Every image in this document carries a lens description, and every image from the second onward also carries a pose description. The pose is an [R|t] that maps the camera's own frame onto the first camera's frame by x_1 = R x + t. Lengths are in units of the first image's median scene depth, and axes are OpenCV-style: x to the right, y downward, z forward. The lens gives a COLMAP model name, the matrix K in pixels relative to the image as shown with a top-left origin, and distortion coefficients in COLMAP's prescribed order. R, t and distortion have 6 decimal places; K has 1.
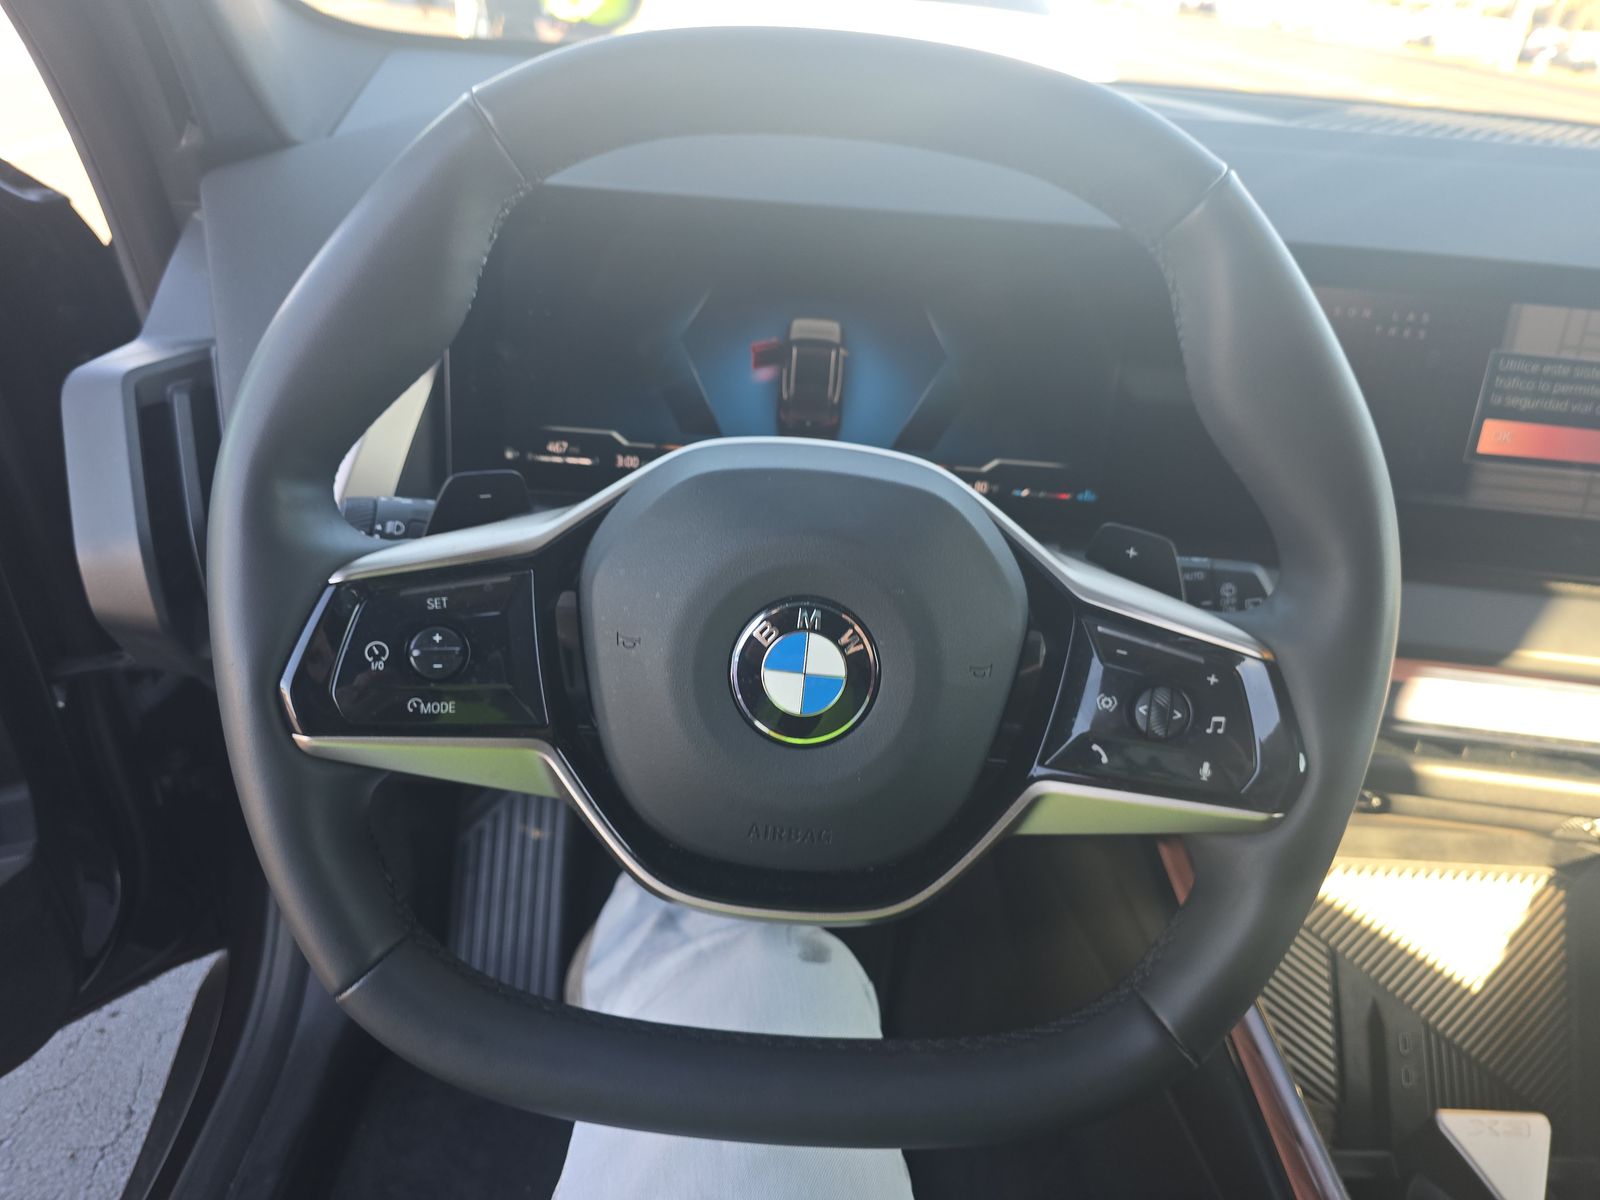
lens RADIAL K [[1096.0, 0, 800.0], [0, 1096.0, 600.0], [0, 0, 1]] dist [0.051272, -0.059474]
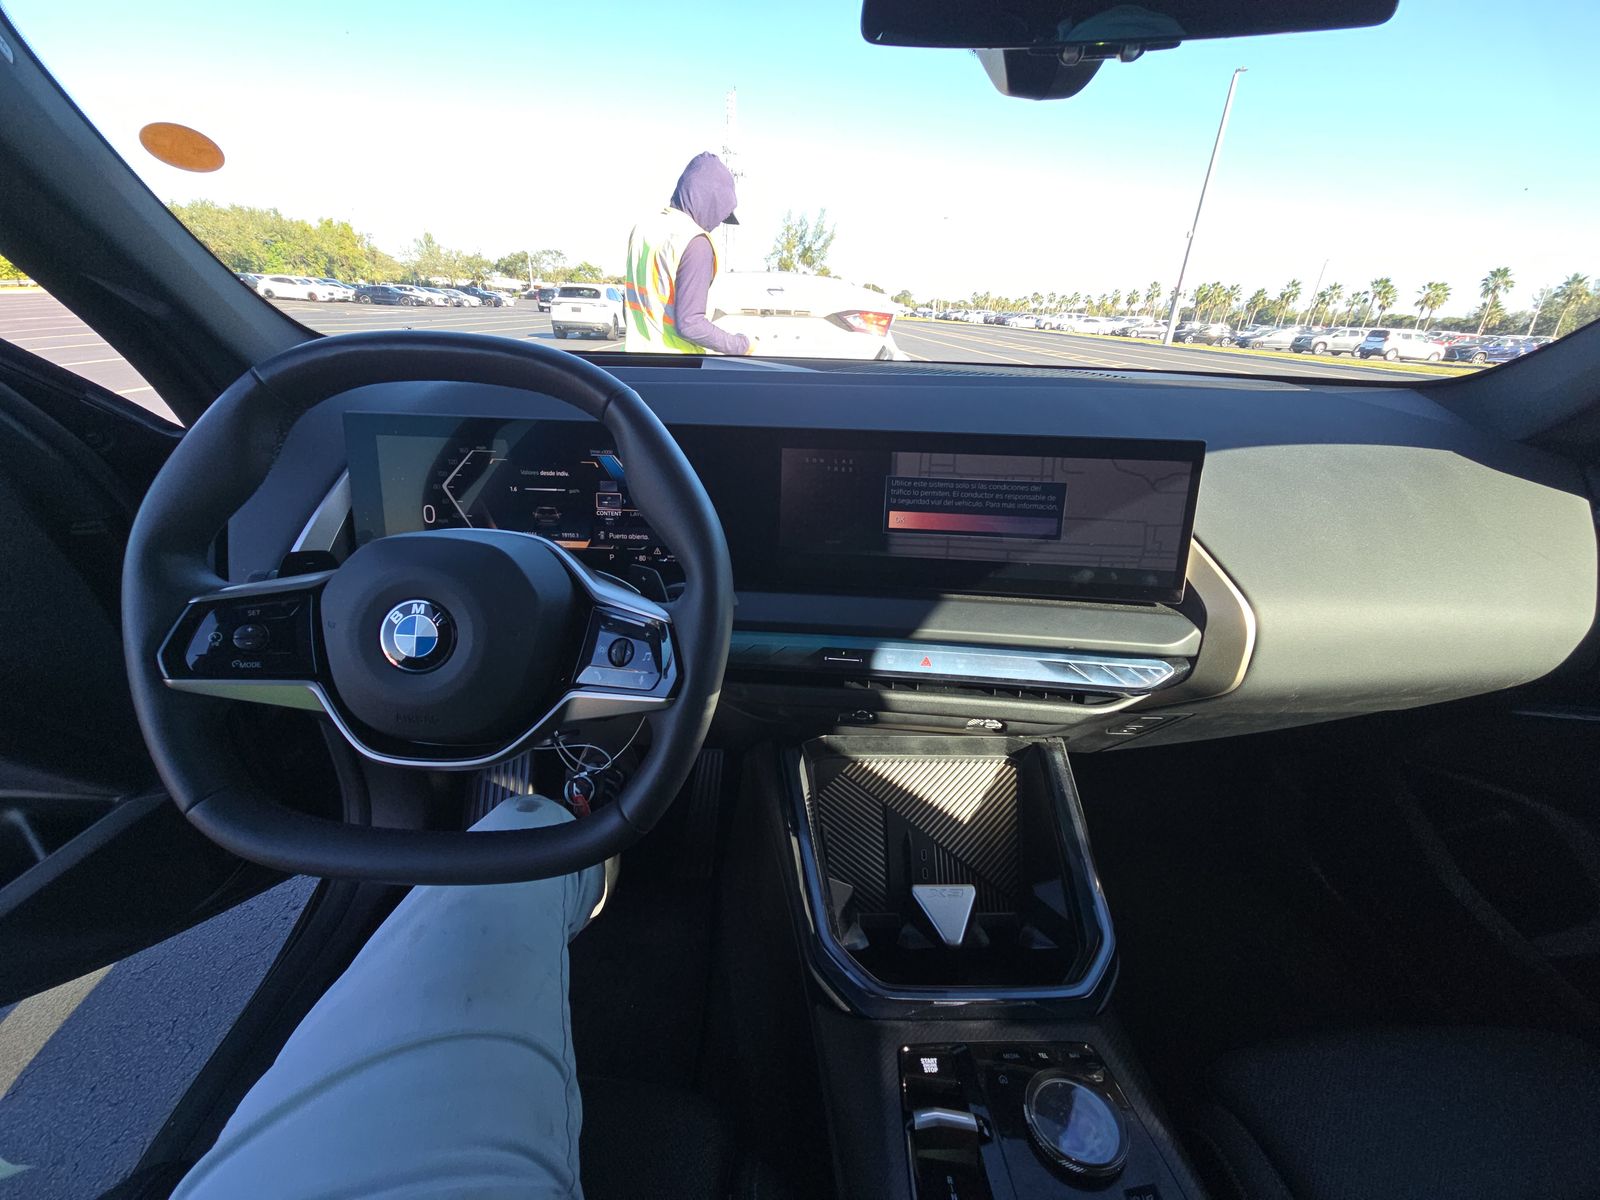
lens RADIAL K [[641.5, 0, 800.0], [0, 641.5, 600.0], [0, 0, 1]] dist [0.010495, 0.000043]
pose [[0.998853, -0.047824, -0.002276, 0.460028], [0.047373, 0.994071, -0.097867, 0.097630], [0.006942, 0.097647, 0.995197, -0.114352]]
